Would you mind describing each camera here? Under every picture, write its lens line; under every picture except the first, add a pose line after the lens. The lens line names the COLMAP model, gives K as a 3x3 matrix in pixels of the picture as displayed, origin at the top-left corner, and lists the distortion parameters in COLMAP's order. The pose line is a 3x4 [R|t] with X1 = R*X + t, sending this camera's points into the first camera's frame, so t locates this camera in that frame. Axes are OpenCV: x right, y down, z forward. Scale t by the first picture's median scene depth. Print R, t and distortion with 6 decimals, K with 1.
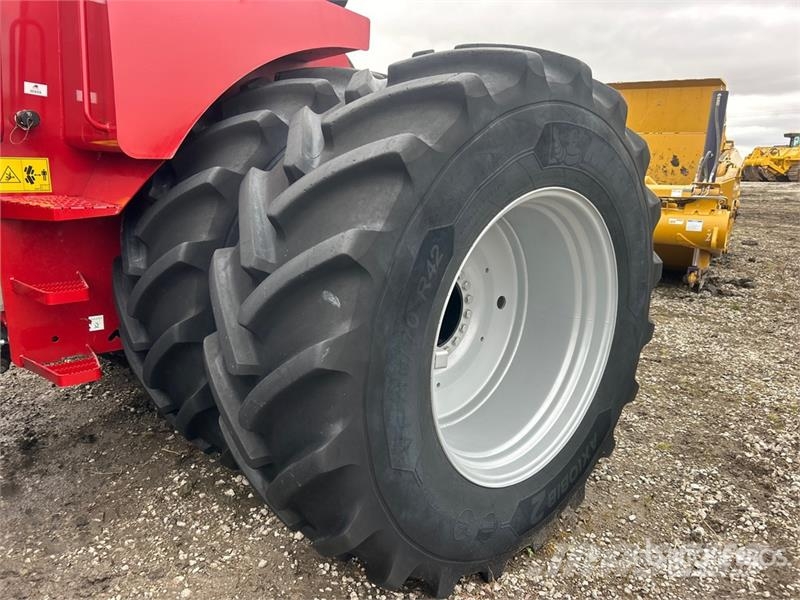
lens RADIAL K [[595.9, 0, 396.0], [0, 595.9, 303.8], [0, 0, 1]] dist [0.003830, -0.000497]
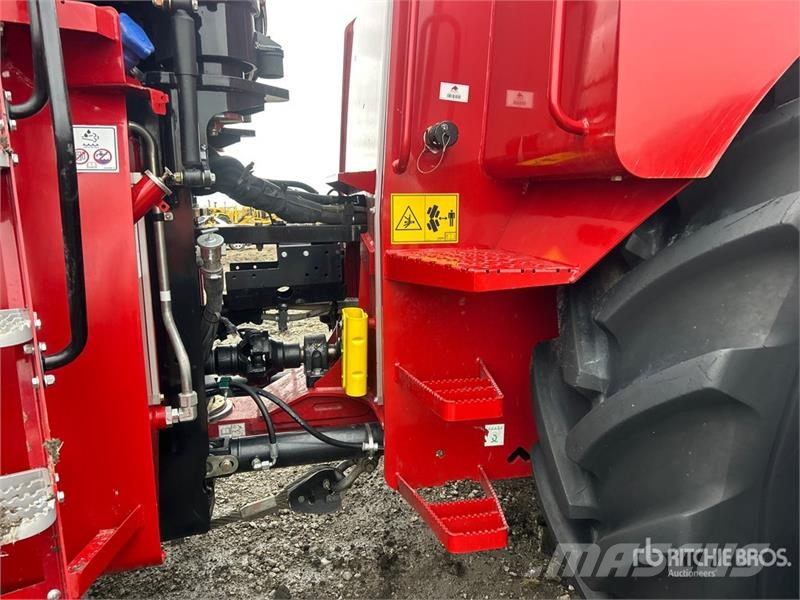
lens RADIAL K [[595.9, 0, 396.0], [0, 595.9, 303.8], [0, 0, 1]] dist [0.003830, -0.000497]
pose [[0.858596, 0.051350, -0.510075, -0.296809], [-0.090003, 0.994616, -0.051370, -0.079550], [0.504690, 0.090014, 0.858595, 0.400033]]
